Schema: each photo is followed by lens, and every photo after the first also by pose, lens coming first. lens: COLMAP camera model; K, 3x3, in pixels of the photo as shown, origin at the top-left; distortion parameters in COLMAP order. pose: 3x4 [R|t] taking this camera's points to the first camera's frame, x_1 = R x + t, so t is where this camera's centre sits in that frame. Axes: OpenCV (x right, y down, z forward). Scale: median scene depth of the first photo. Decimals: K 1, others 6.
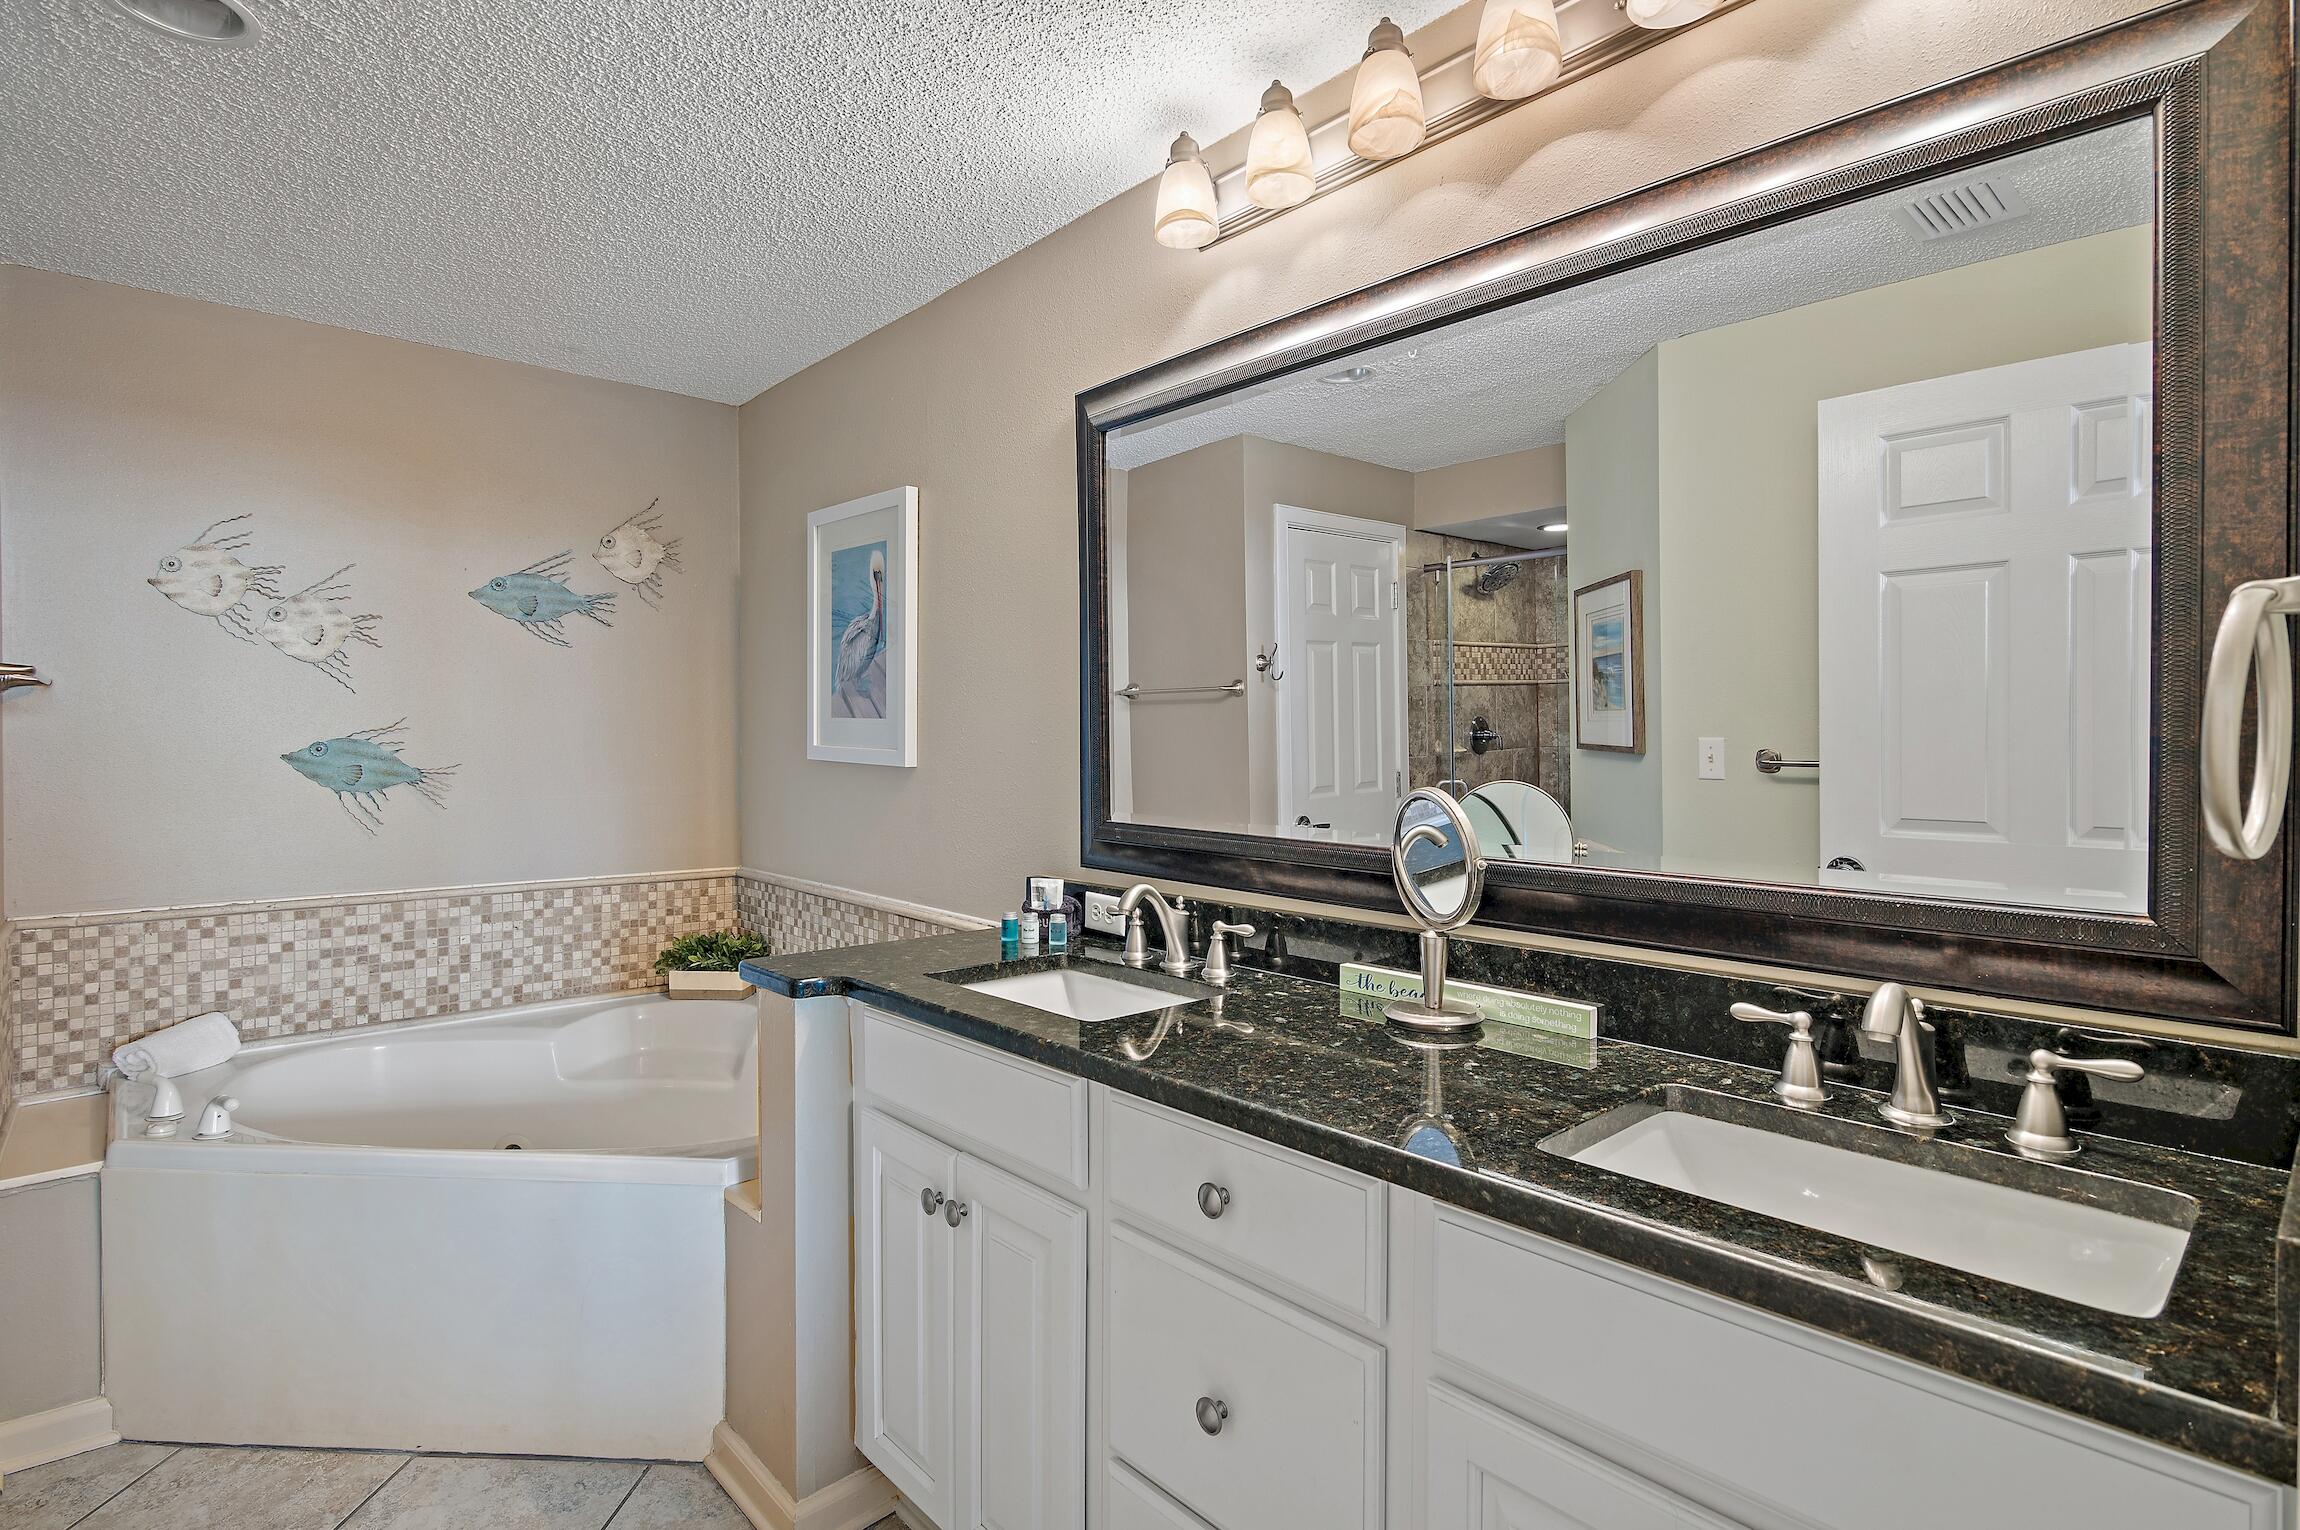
lens RADIAL K [[1156.4, 0, 1149.3], [0, 1156.4, 754.0], [0, 0, 1]] dist [-0.007585, 0.000385]
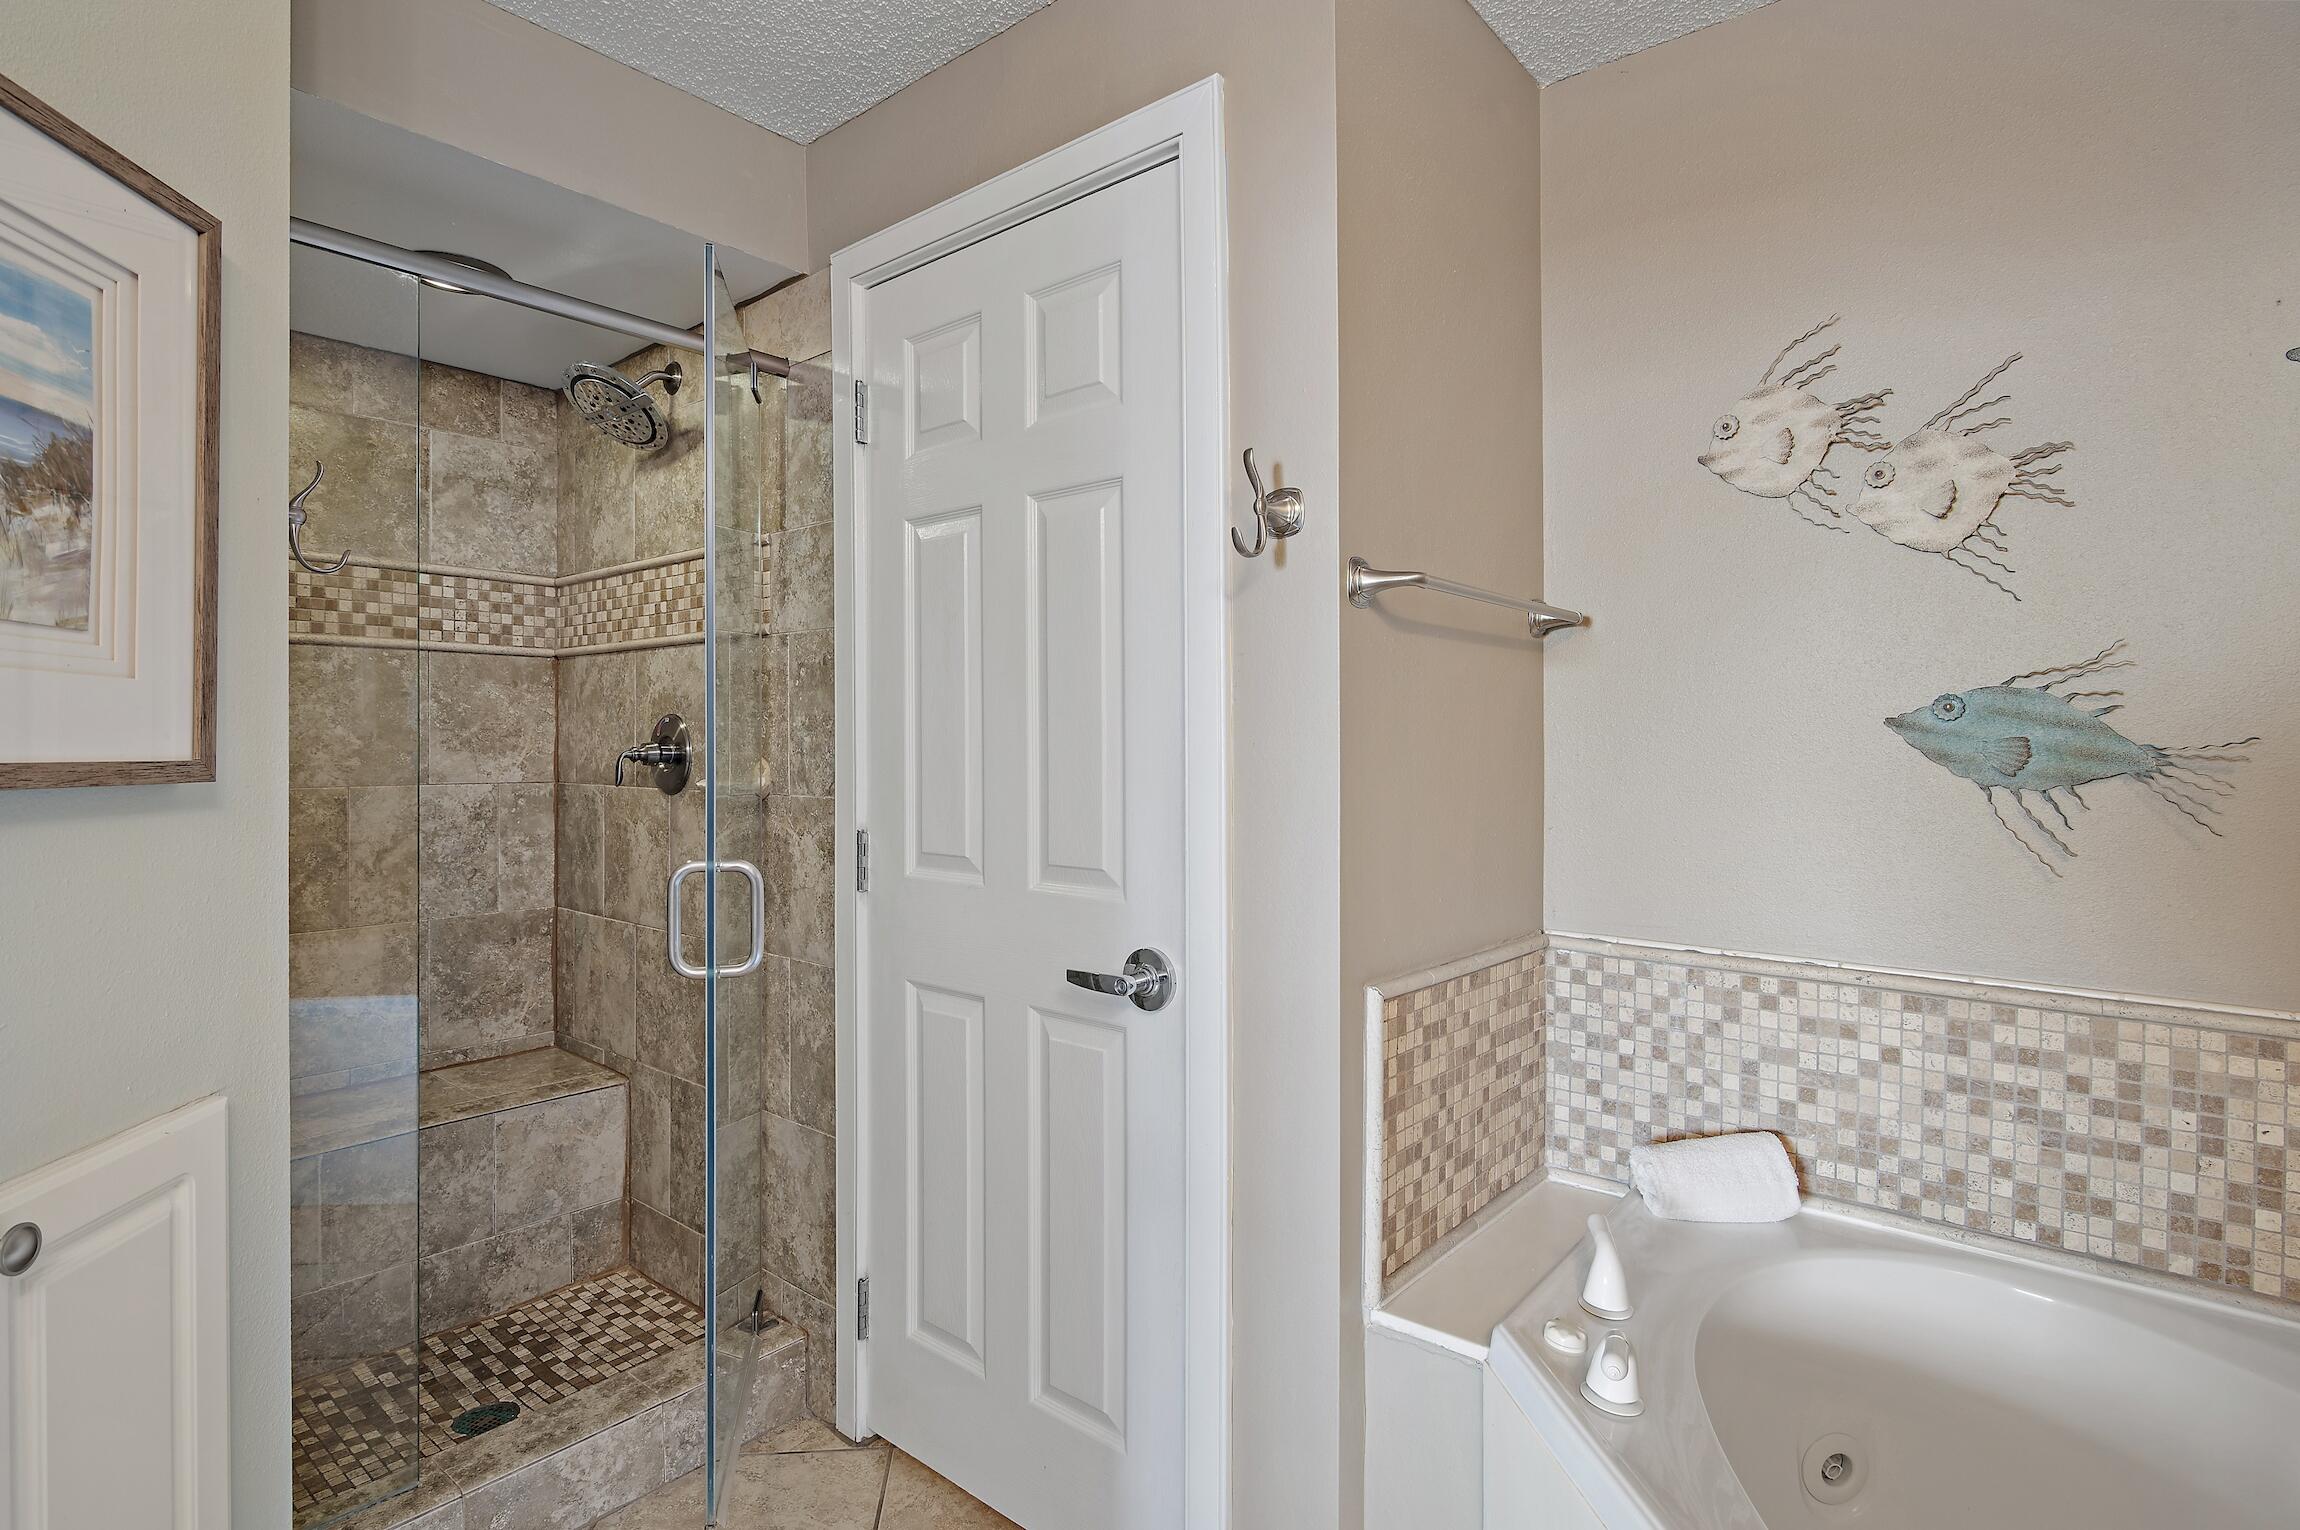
lens RADIAL K [[1156.4, 0, 1130.8], [0, 1156.4, 728.9], [0, 0, 1]] dist [-0.007585, 0.000385]
pose [[0.129804, -0.002241, -0.991537, -0.232773], [-0.009288, 0.999951, -0.003476, 0.011604], [0.991496, 0.009661, 0.129777, 0.554799]]
